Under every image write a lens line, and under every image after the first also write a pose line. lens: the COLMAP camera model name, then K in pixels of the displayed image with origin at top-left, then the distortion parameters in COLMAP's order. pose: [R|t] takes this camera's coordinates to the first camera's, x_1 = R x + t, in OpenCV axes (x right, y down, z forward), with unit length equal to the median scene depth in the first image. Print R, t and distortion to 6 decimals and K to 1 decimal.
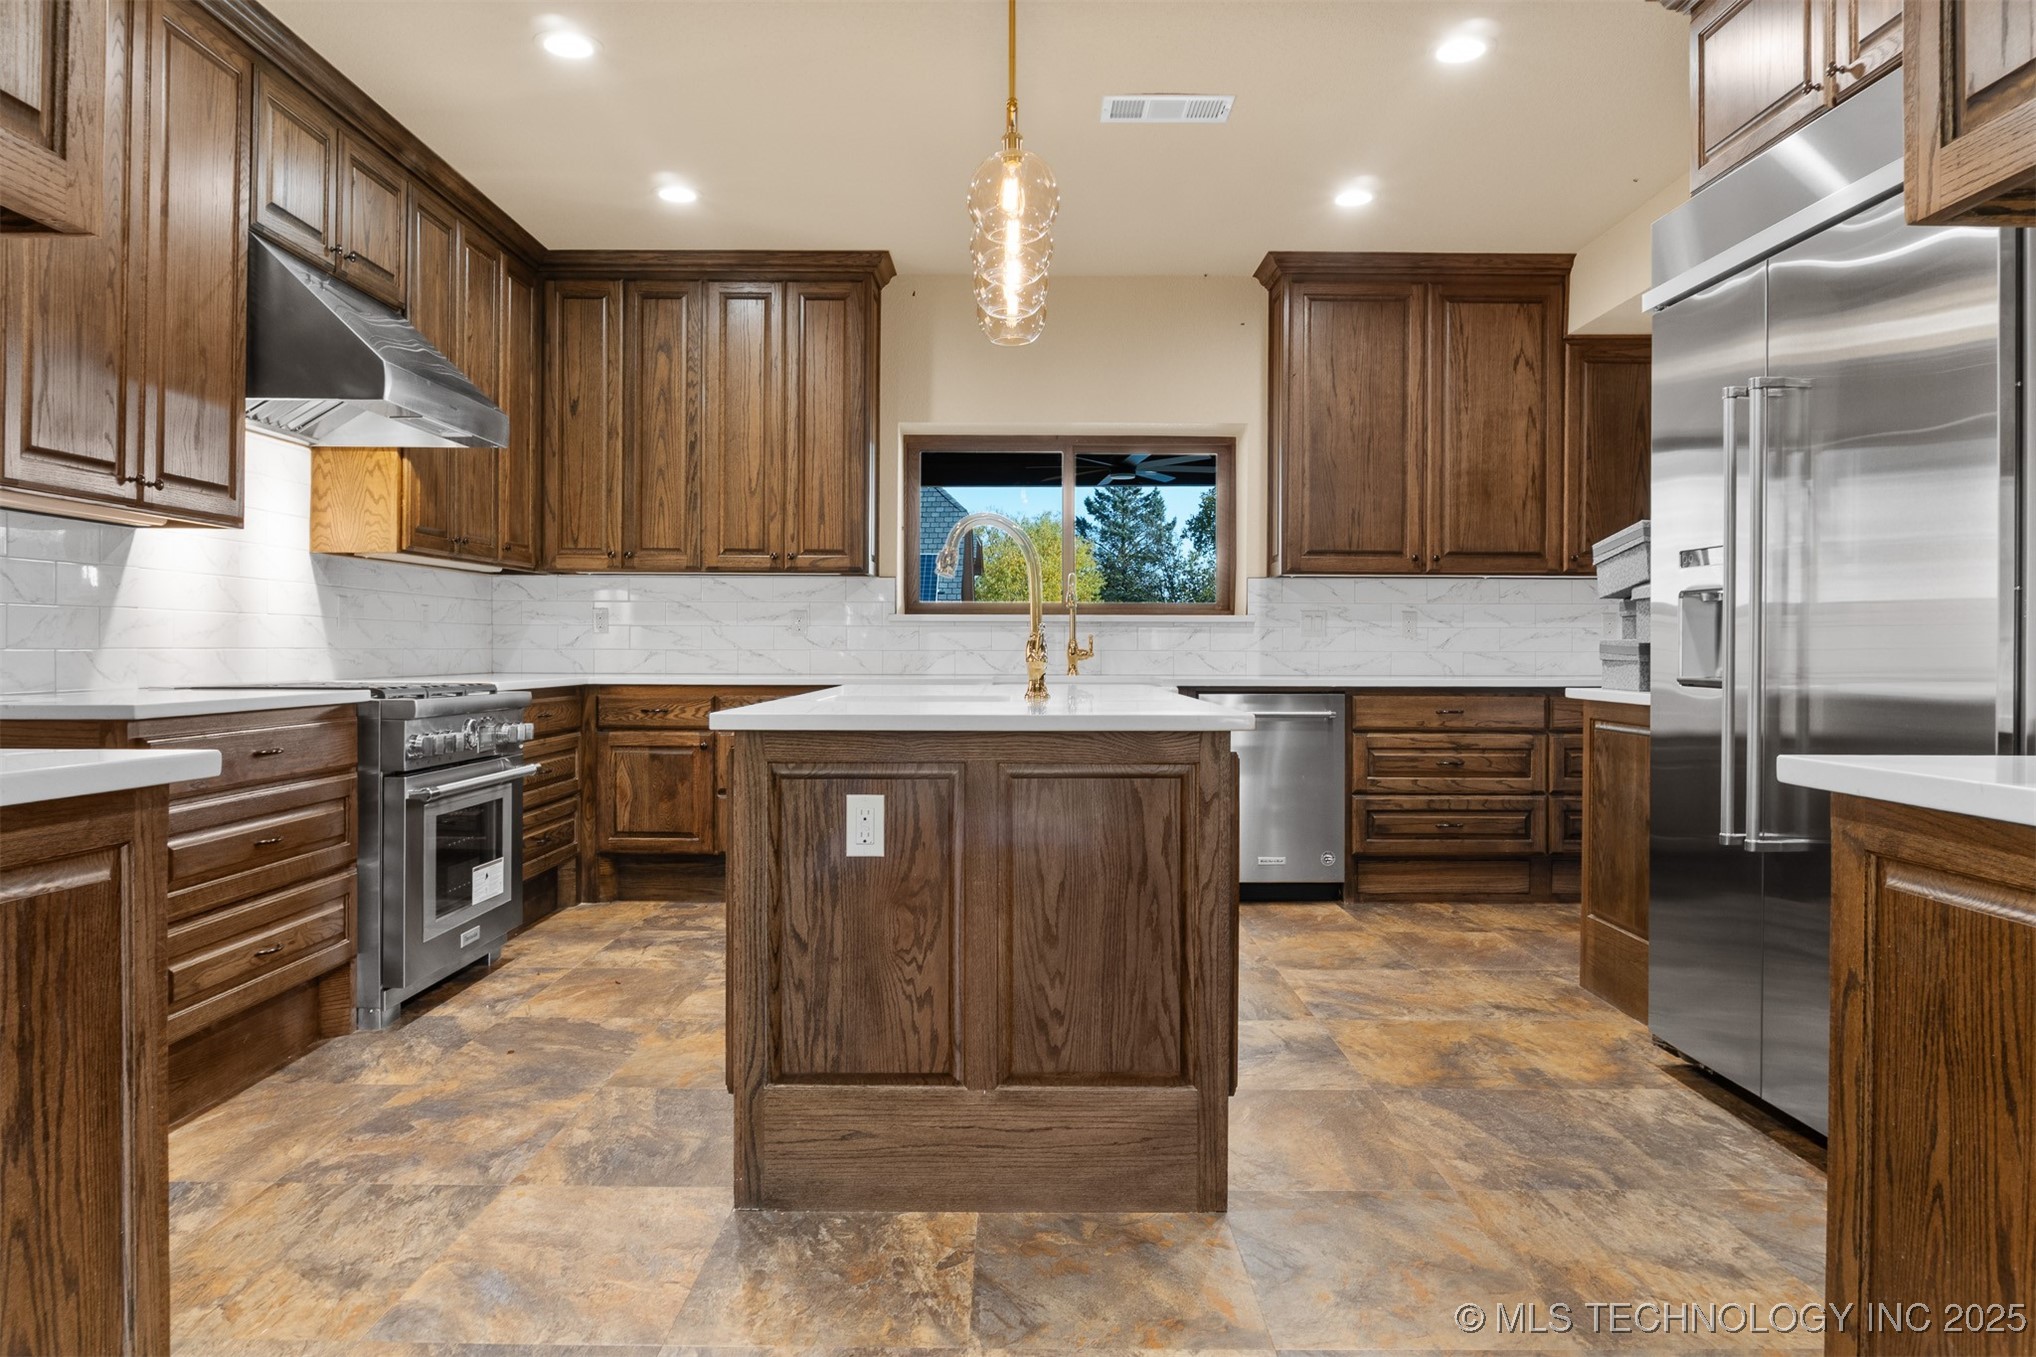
lens RADIAL K [[1377.2, 0, 1019.1], [0, 1377.2, 661.2], [0, 0, 1]] dist [-0.025833, 0.000853]
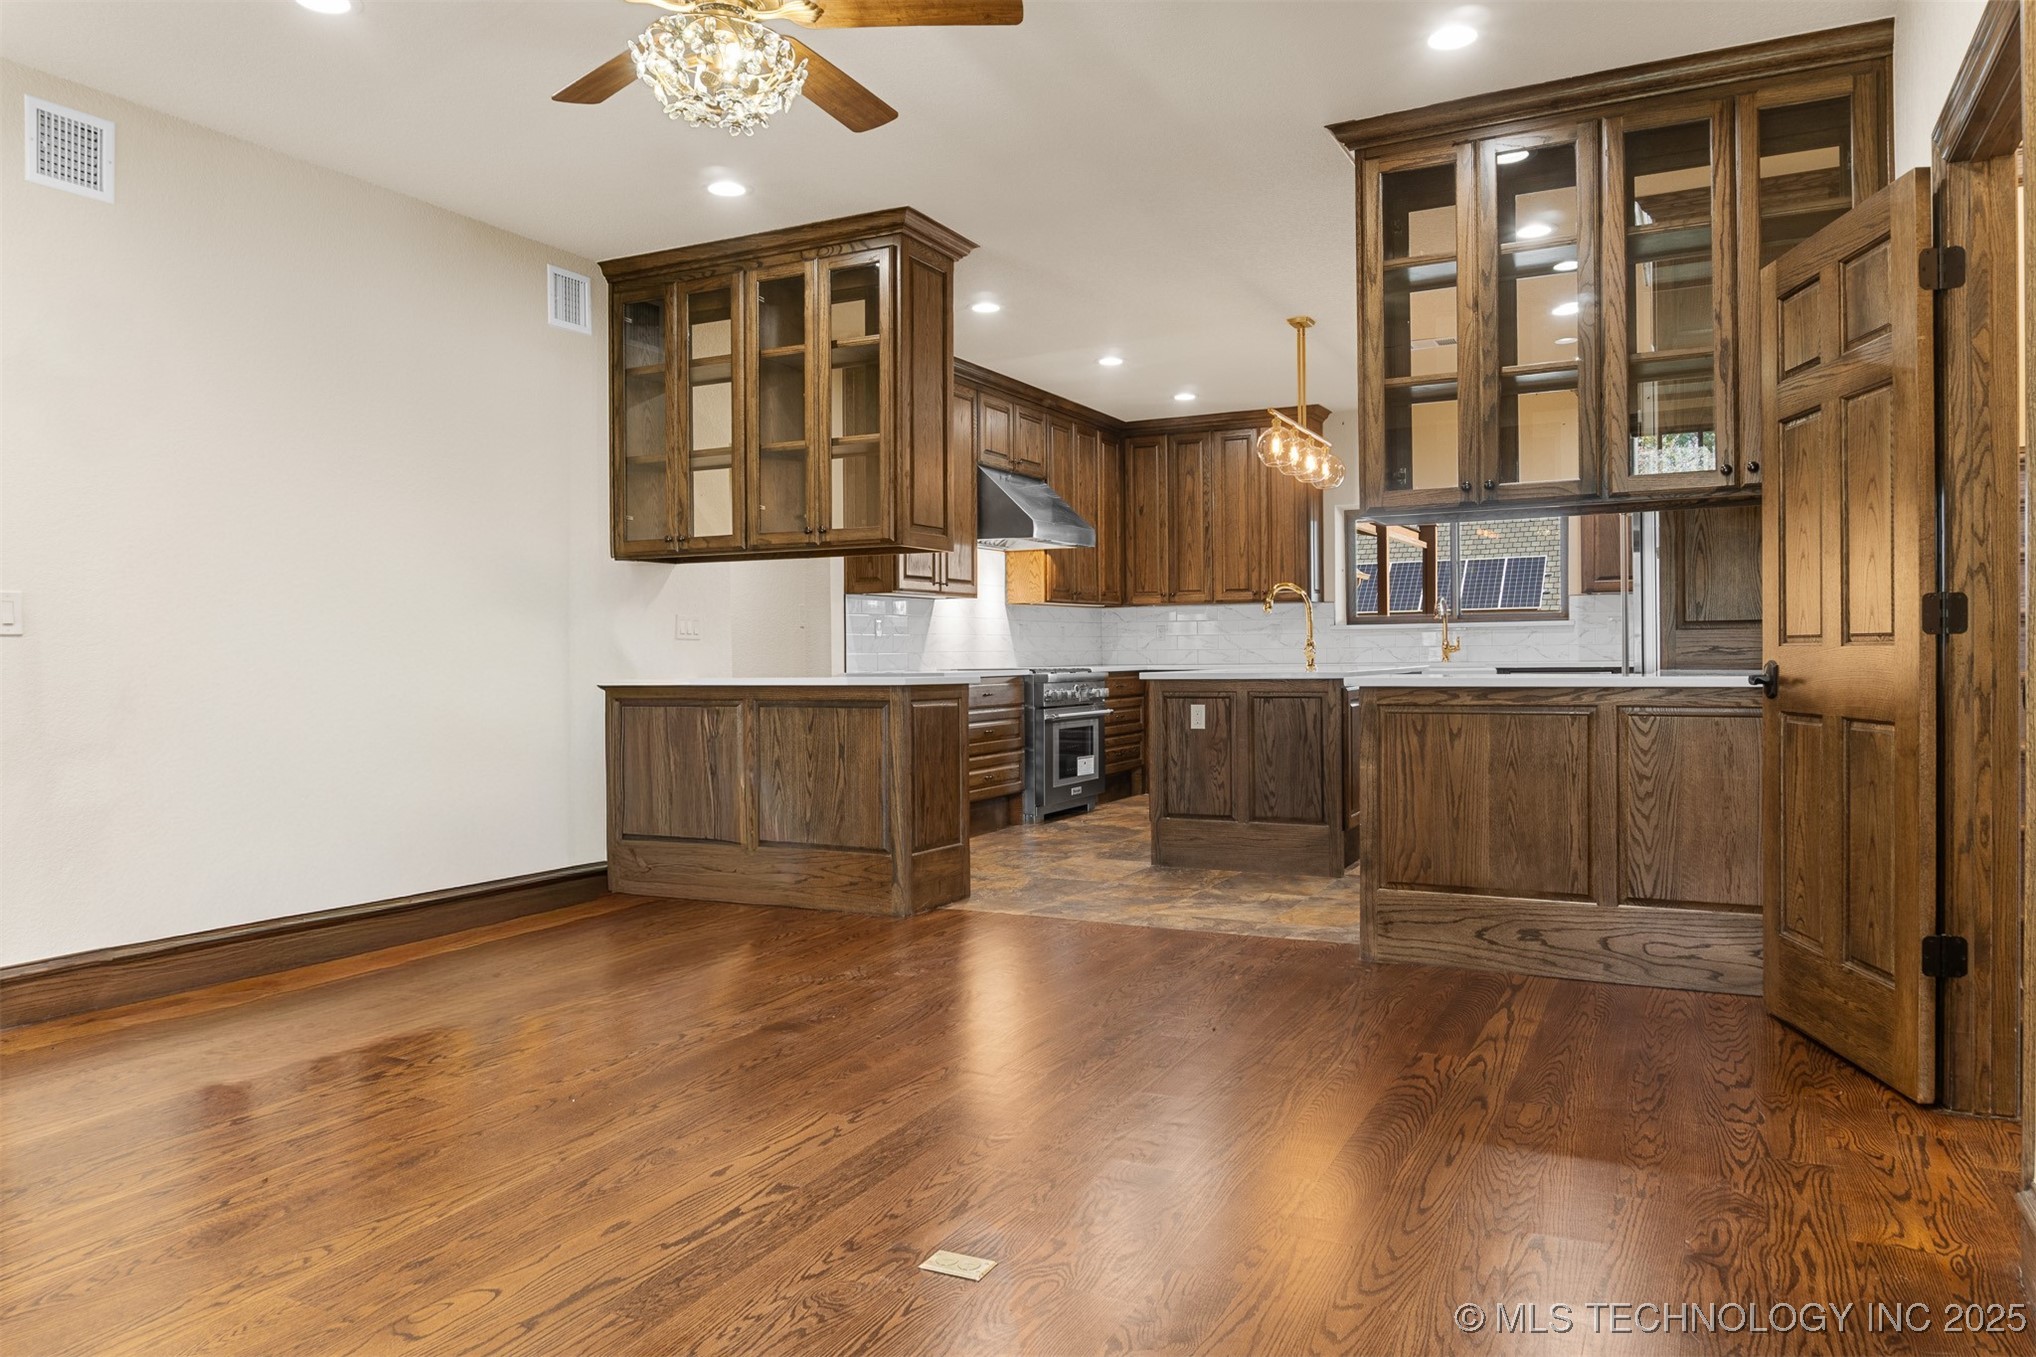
lens RADIAL K [[1352.8, 0, 1024.8], [0, 1352.8, 660.0], [0, 0, 1]] dist [-0.002902, -0.002143]
pose [[0.891735, -0.011908, -0.452402, 0.371698], [0.011141, 0.999928, -0.004360, 0.010962], [0.452421, -0.001152, 0.891804, -0.695855]]
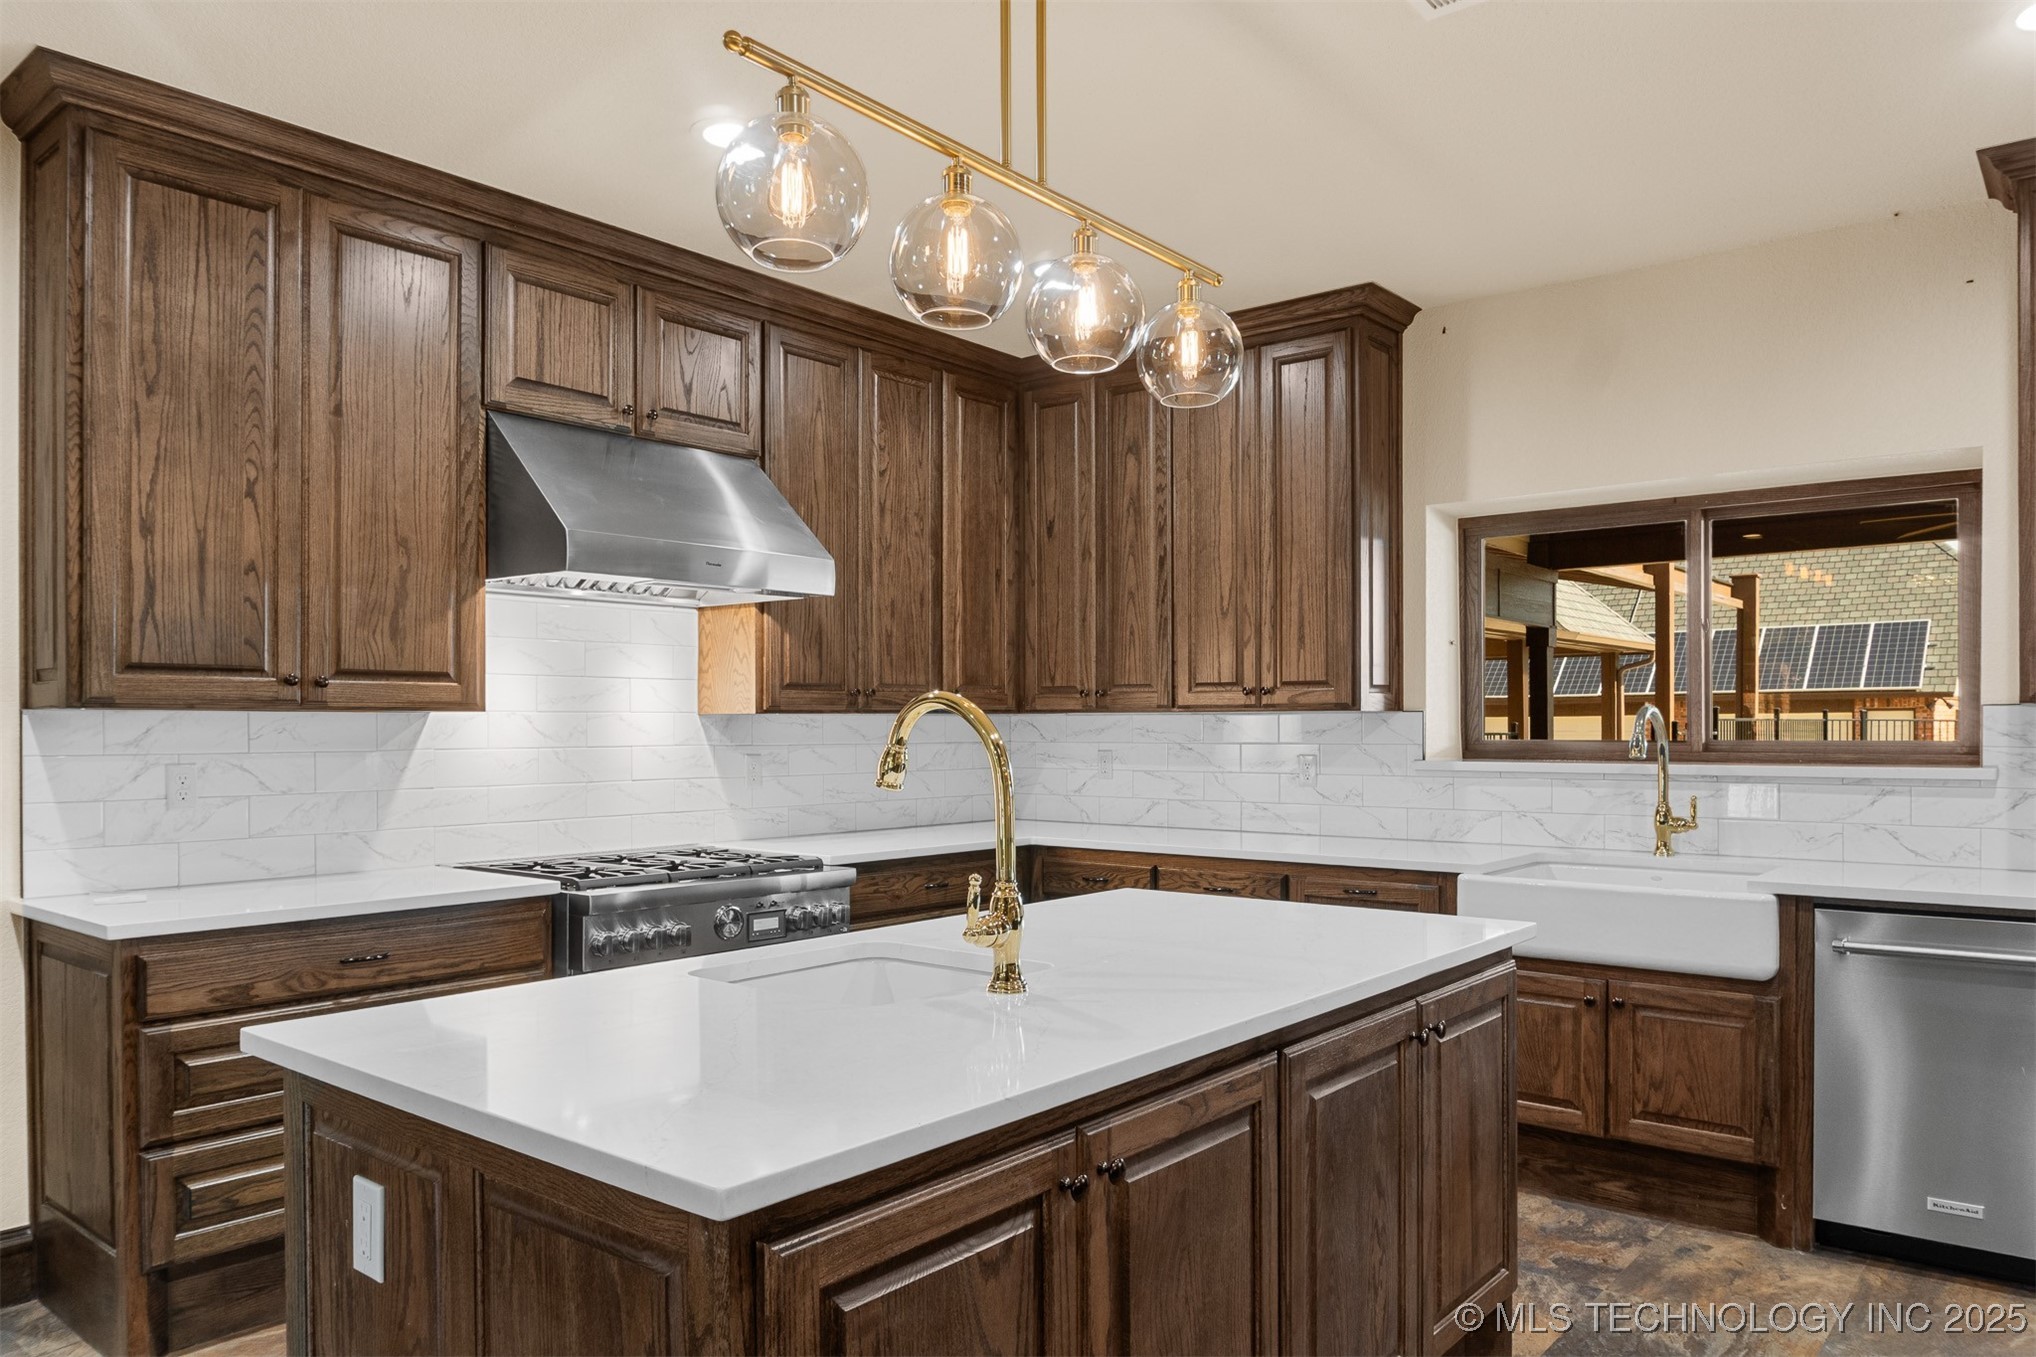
lens RADIAL K [[1408.5, 0, 1015.4], [0, 1408.5, 731.8], [0, 0, 1]] dist [-0.005767, -0.001548]
pose [[0.776275, -0.004783, -0.630376, 0.276717], [-0.000152, 0.999970, -0.007774, -0.054517], [0.630394, 0.006131, 0.776251, 0.327833]]
